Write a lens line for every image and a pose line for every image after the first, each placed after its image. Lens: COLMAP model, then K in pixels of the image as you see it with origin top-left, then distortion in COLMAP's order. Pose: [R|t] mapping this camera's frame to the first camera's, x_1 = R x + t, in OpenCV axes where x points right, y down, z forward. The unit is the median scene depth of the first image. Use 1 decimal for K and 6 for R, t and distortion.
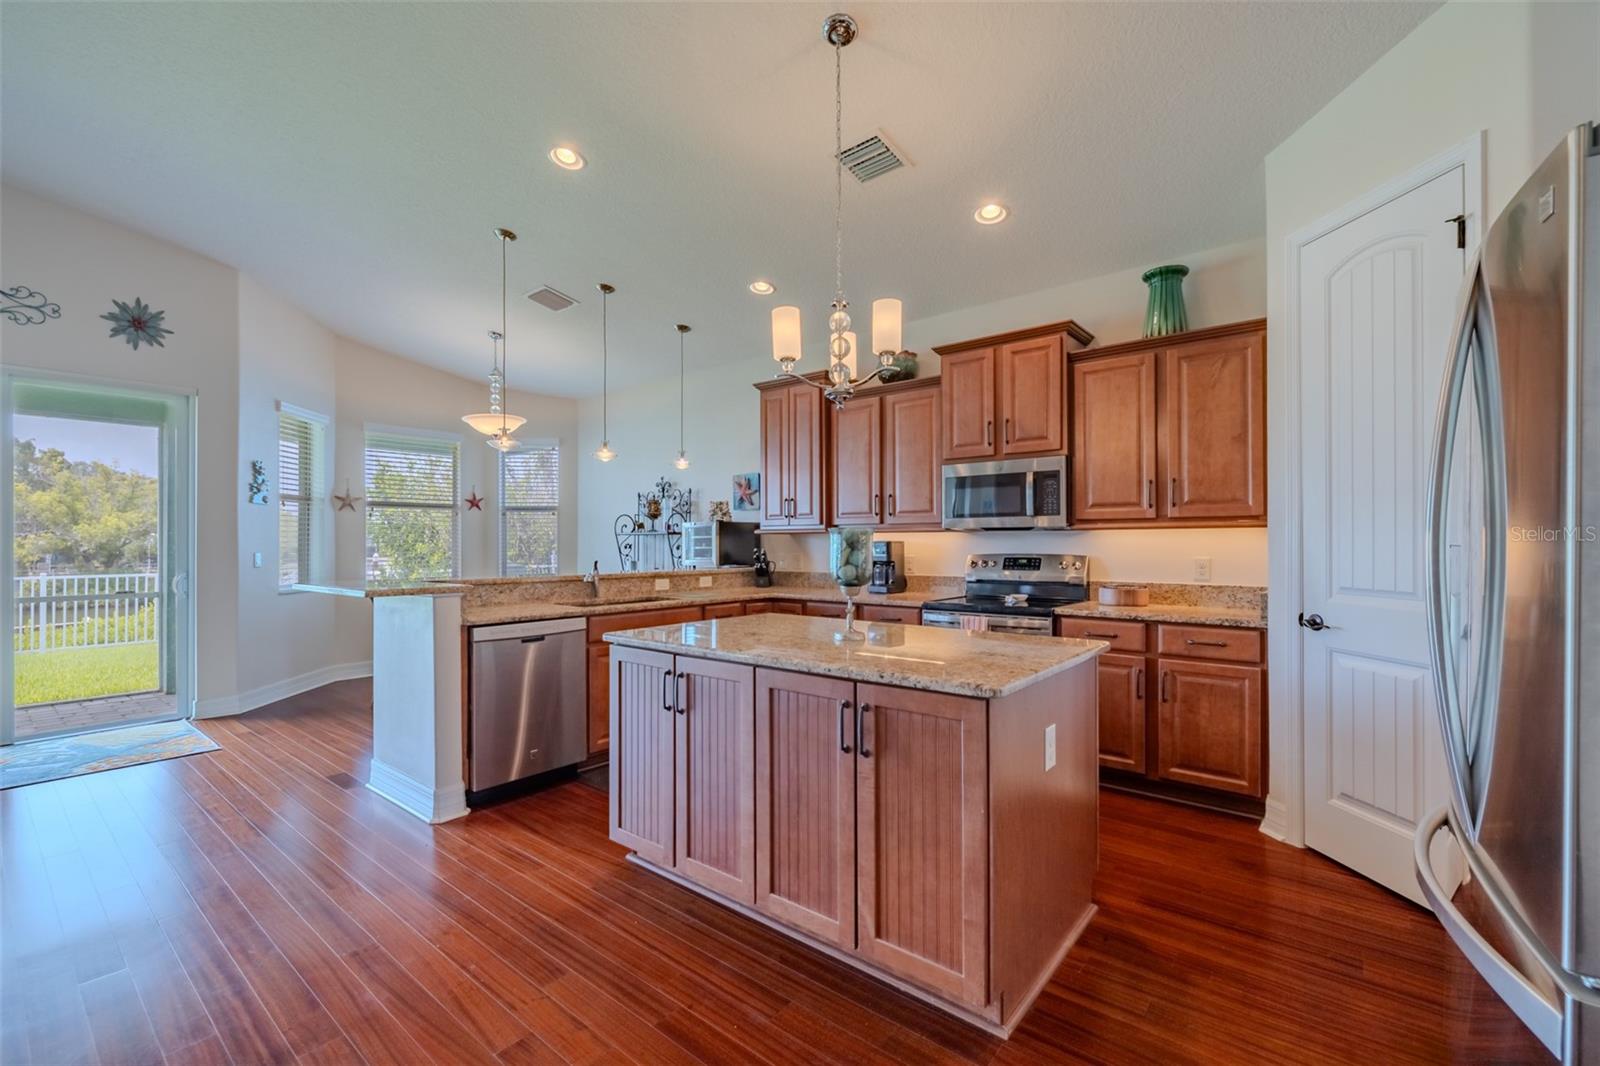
lens RADIAL K [[672.9, 0, 801.1], [0, 672.9, 536.7], [0, 0, 1]] dist [-0.000757, -0.000196]
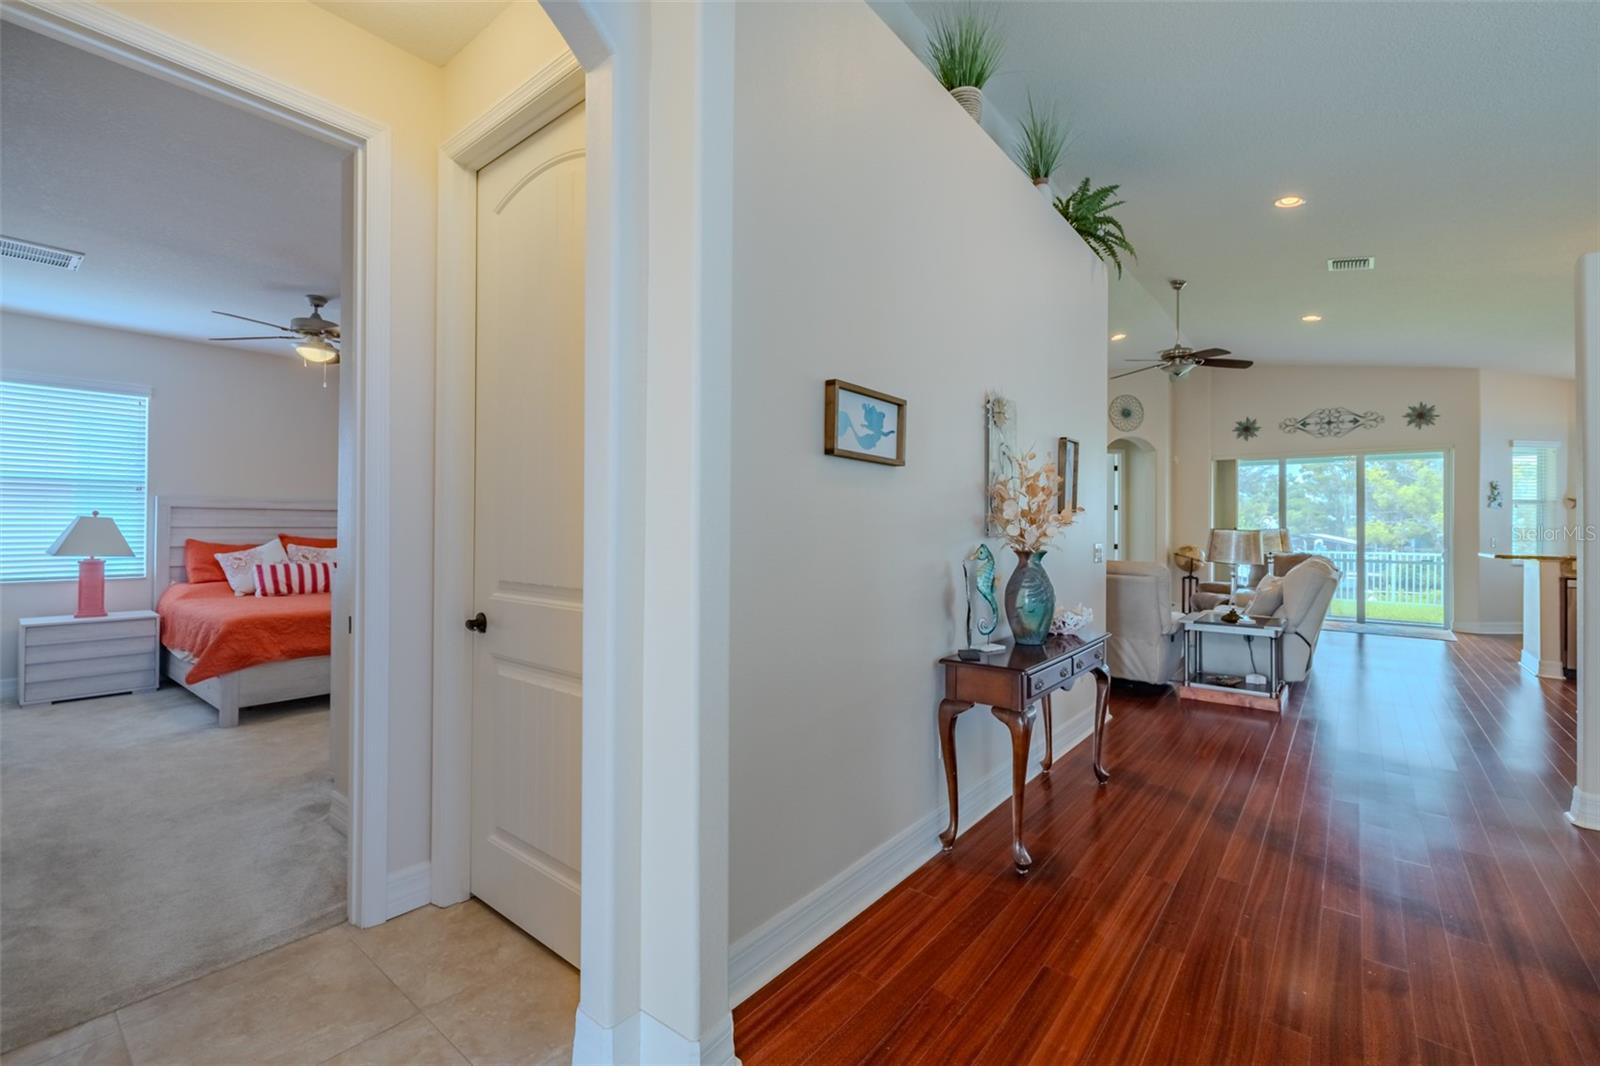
lens RADIAL K [[694.5, 0, 786.6], [0, 694.5, 520.0], [0, 0, 1]] dist [-0.001030, 0.000320]
pose [[-0.009604, -0.004043, -0.999946, 0.980080], [-0.001544, 0.999991, -0.004029, -0.012066], [0.999953, 0.001505, -0.009610, -0.763936]]
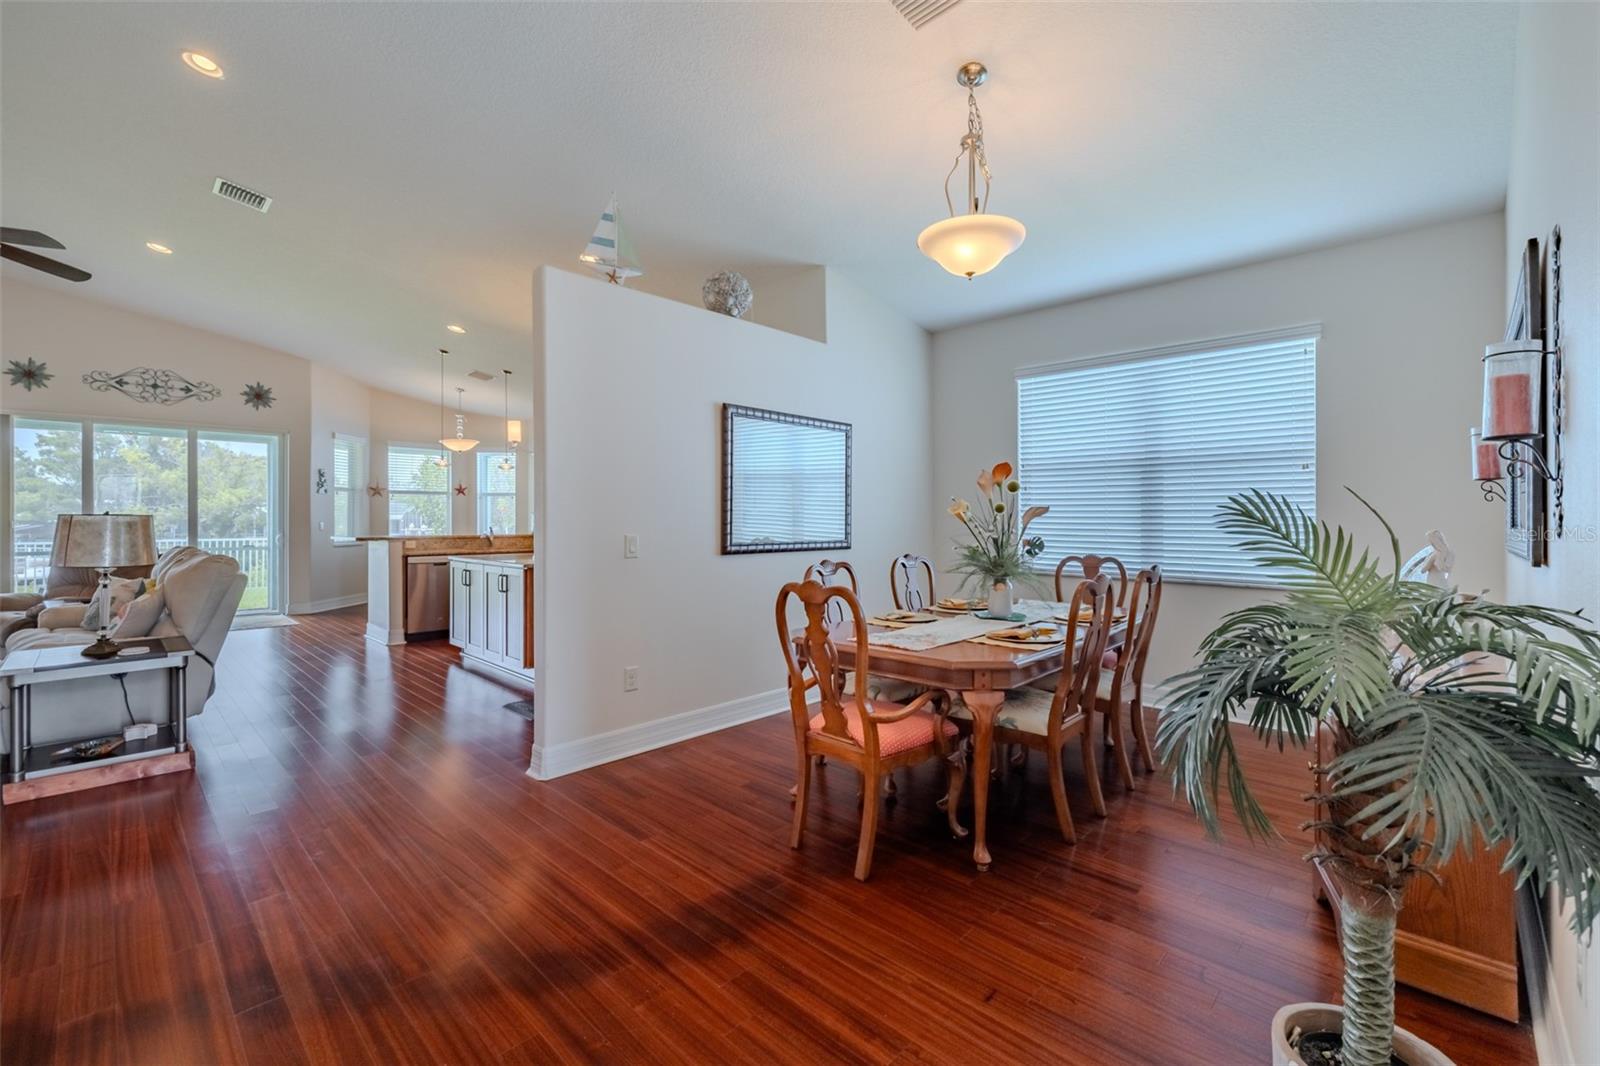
lens RADIAL K [[672.9, 0, 803.3], [0, 672.9, 517.1], [0, 0, 1]] dist [-0.000757, -0.000196]
pose [[0.996420, 0.005631, -0.084359, 0.644647], [-0.005016, 0.999959, 0.007494, -0.008696], [0.084397, -0.007044, 0.996407, -0.698502]]
